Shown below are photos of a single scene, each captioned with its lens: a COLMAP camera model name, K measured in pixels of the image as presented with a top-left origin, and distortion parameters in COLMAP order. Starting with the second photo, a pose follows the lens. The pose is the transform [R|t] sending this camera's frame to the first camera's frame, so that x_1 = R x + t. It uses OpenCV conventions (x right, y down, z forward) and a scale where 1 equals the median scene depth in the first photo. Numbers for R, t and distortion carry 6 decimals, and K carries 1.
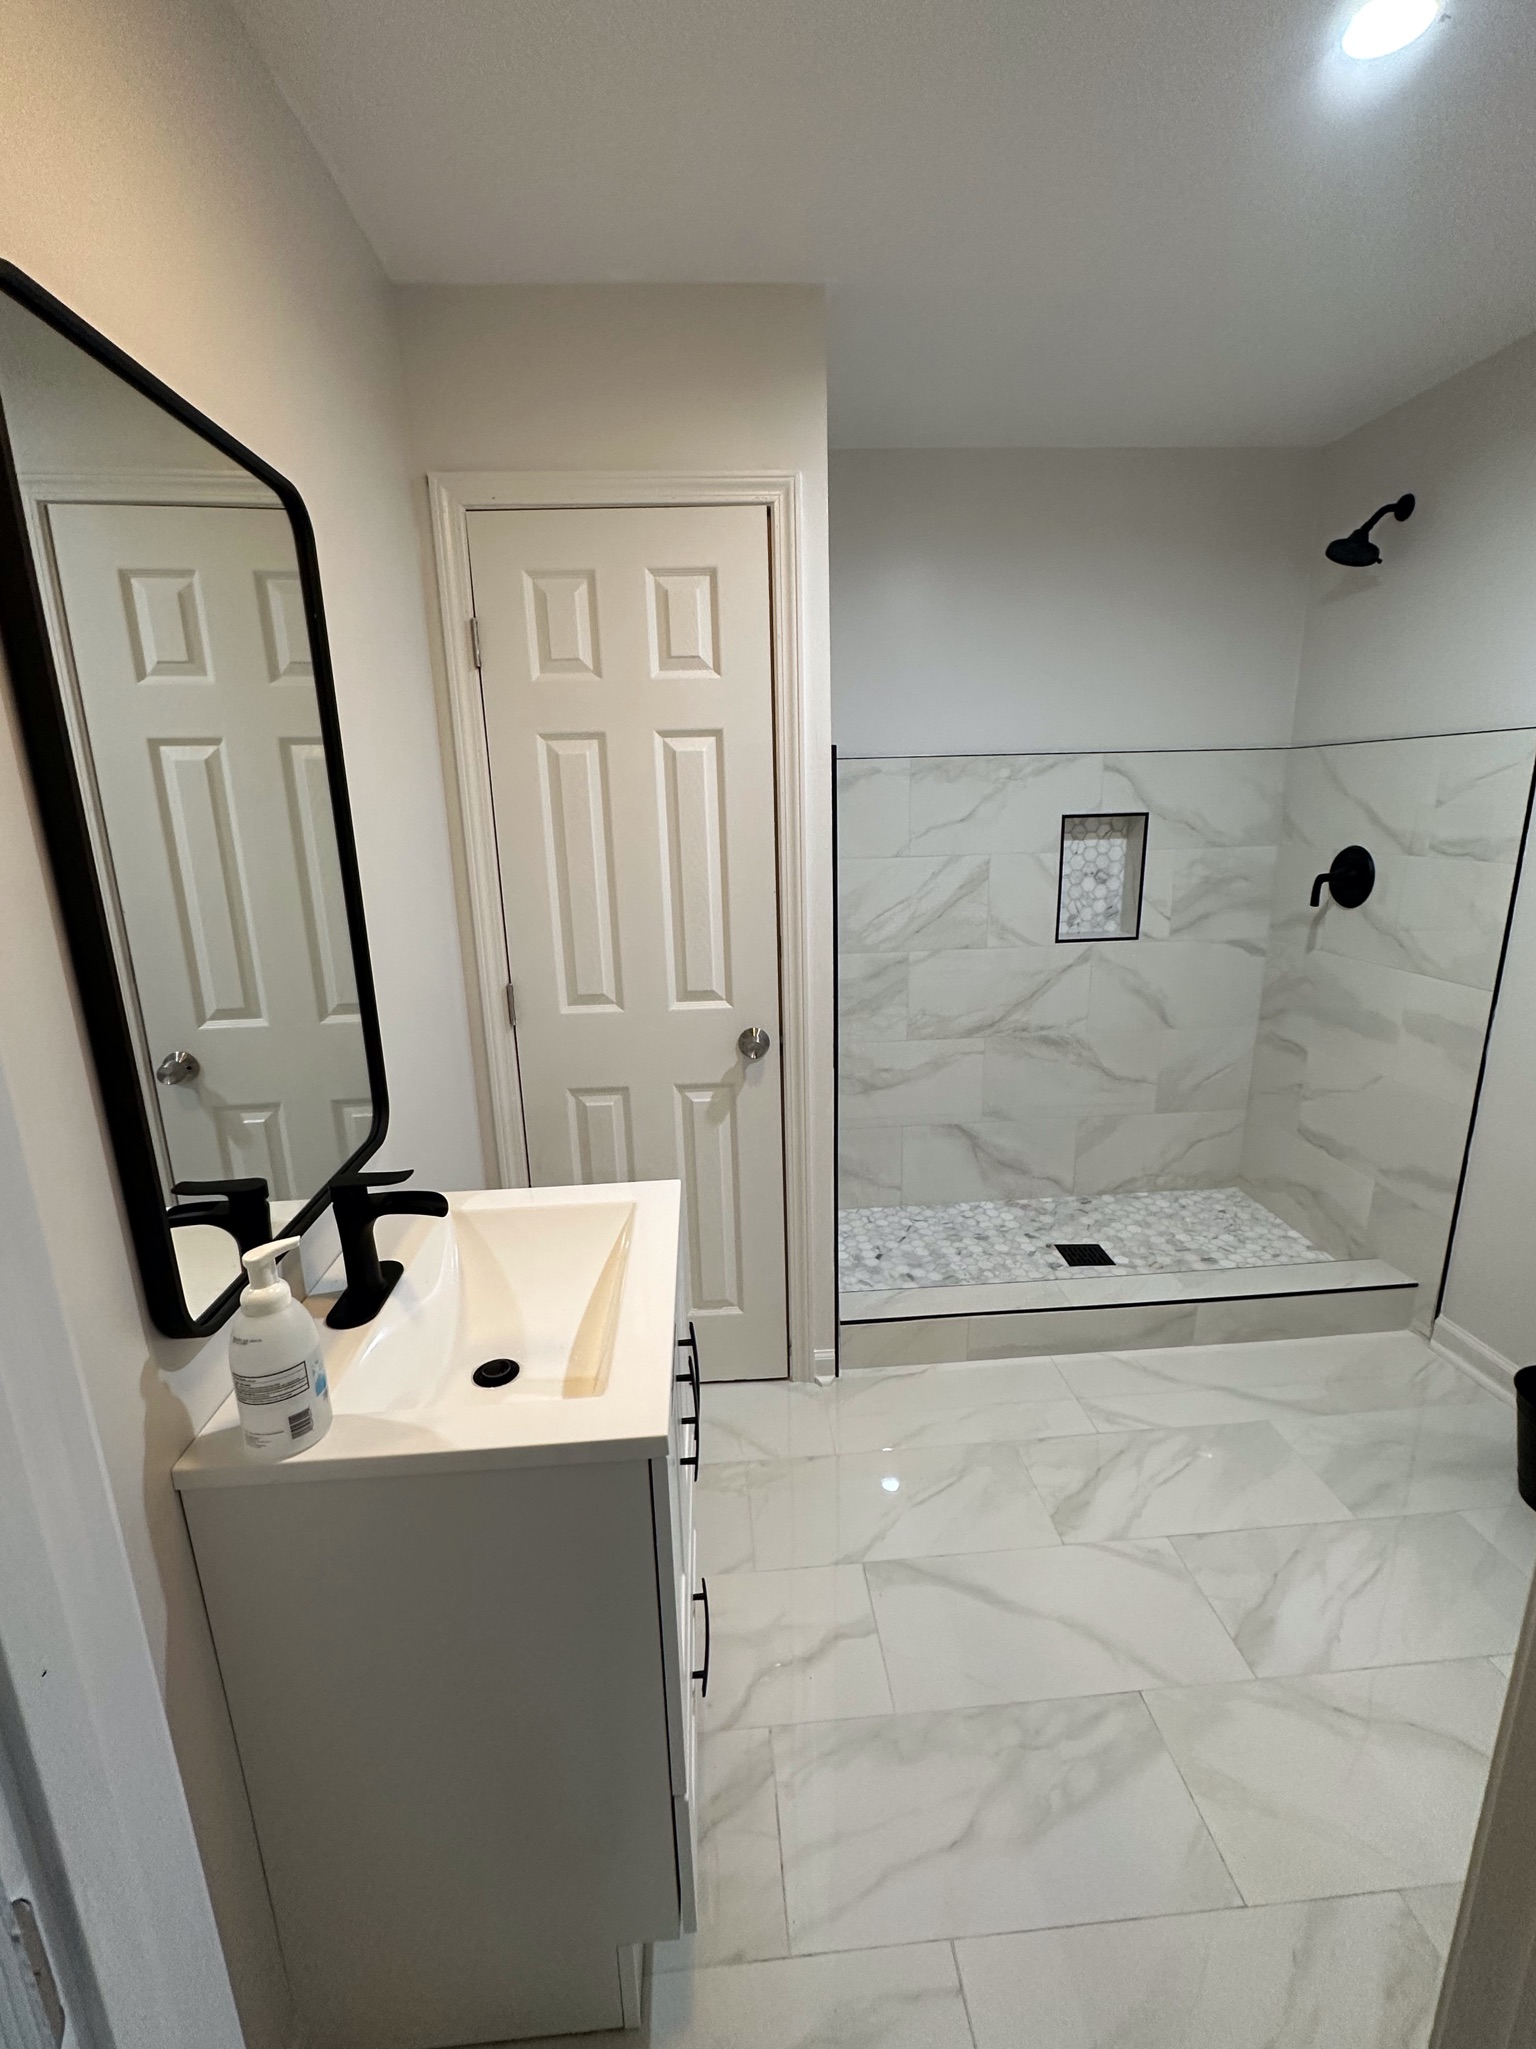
lens RADIAL K [[910.2, 0, 777.2], [0, 910.2, 1027.0], [0, 0, 1]] dist [0.000146, 0.000315]
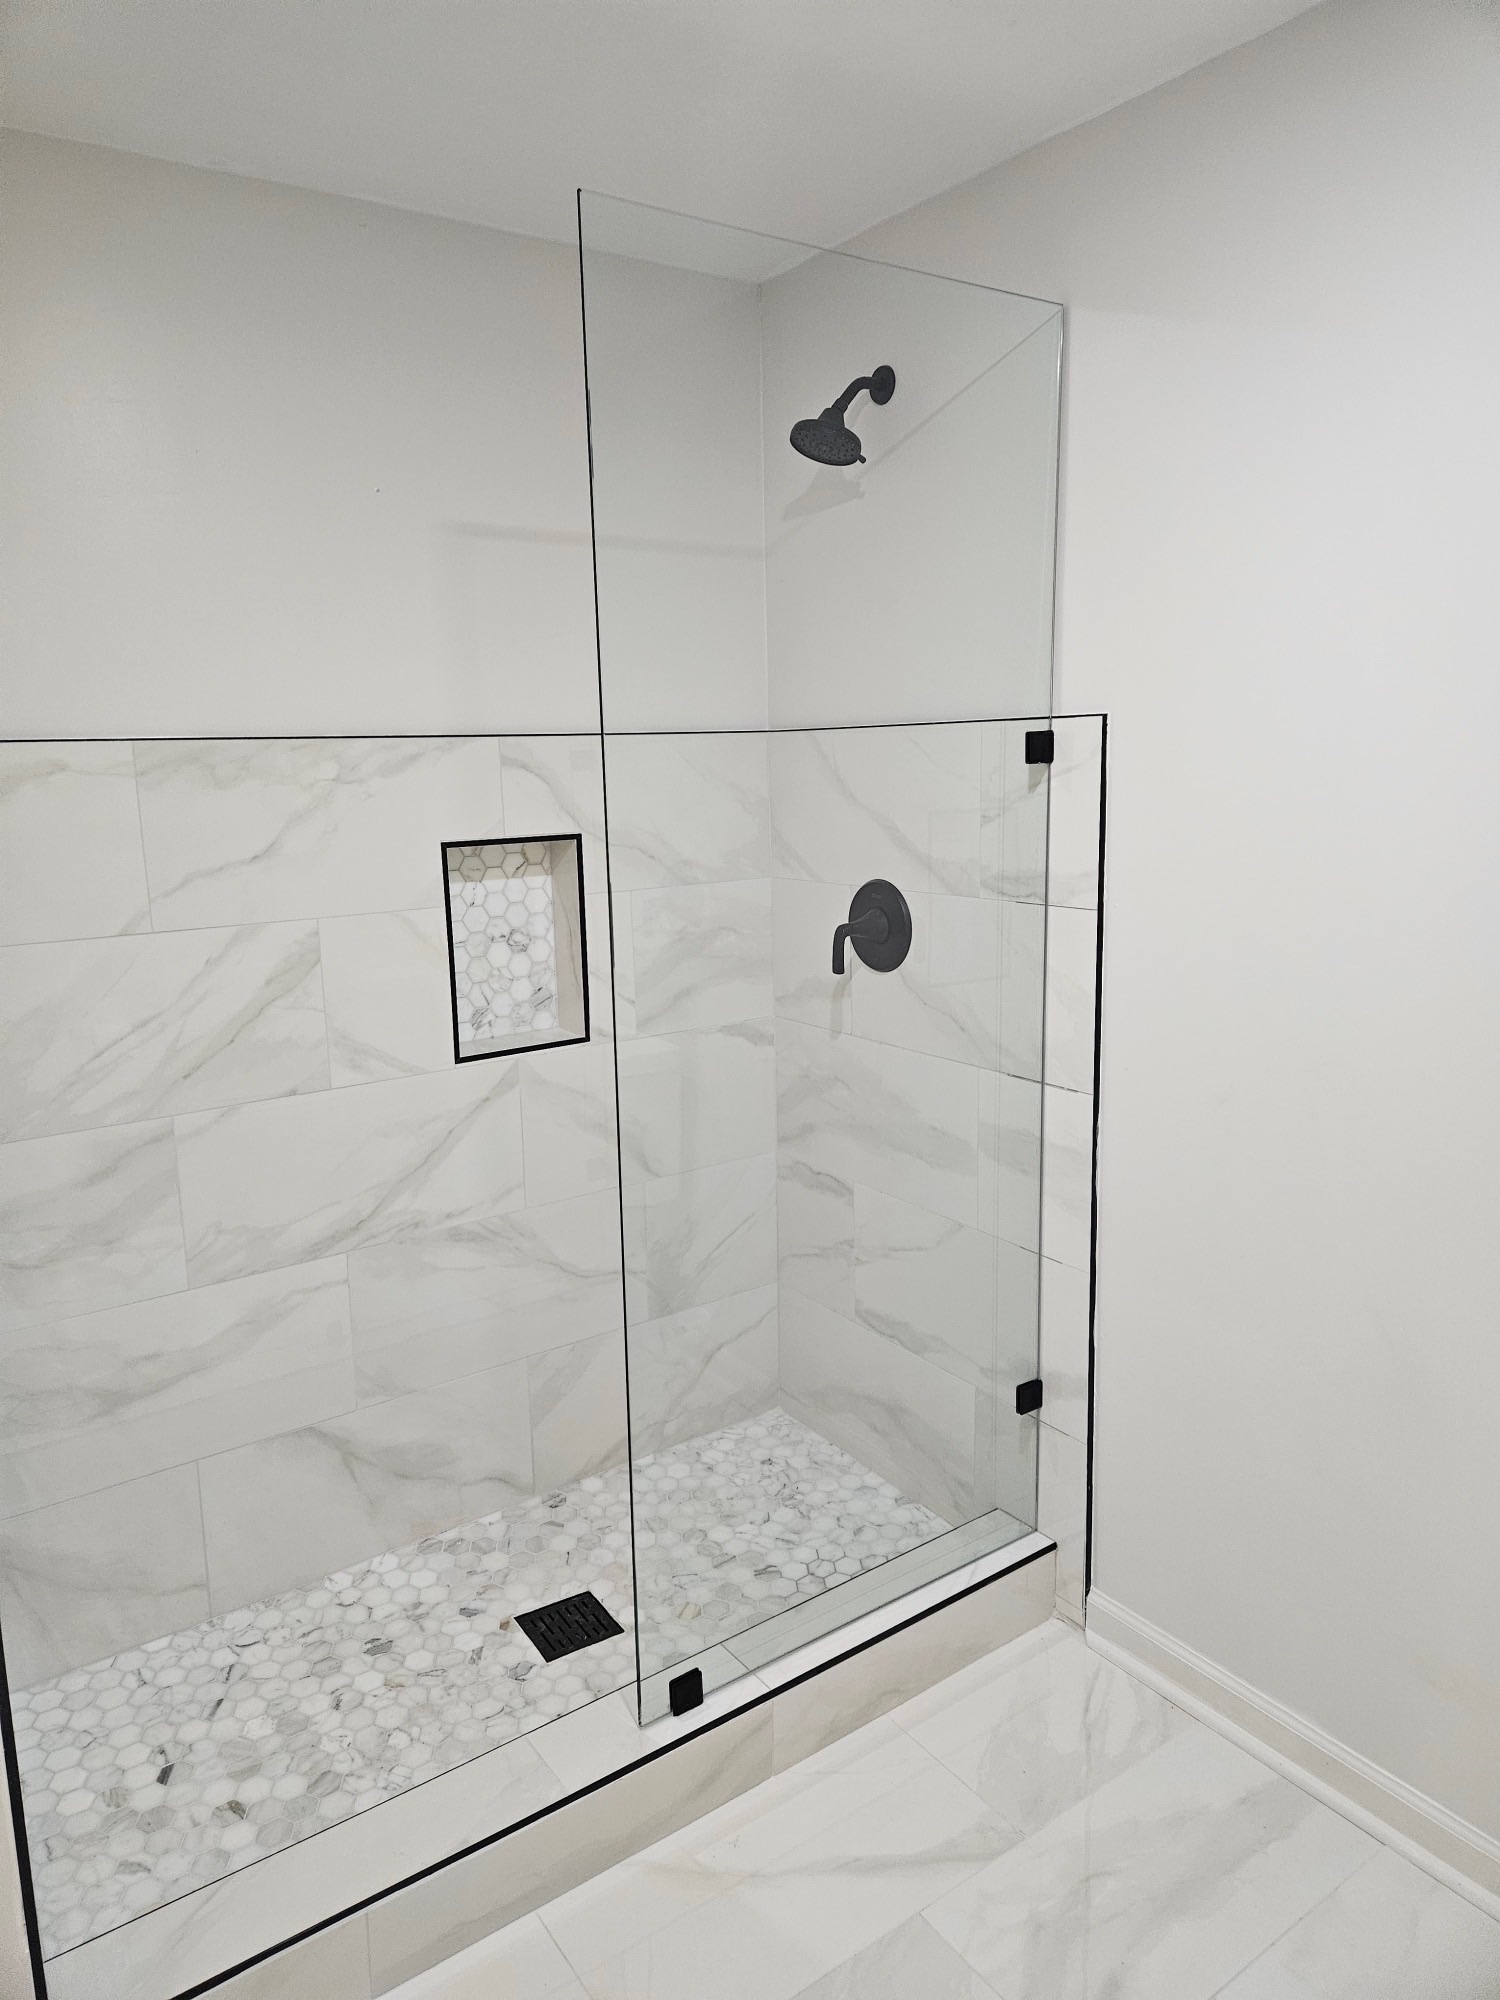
lens RADIAL K [[1351.6, 0, 750.0], [0, 1351.6, 1000.0], [0, 0, 1]] dist [0.091142, -0.082514]
pose [[0.868345, -0.088769, 0.487952, 0.055804], [0.126734, 0.990903, -0.045267, -0.070481], [-0.479495, 0.101147, 0.871696, 0.170650]]
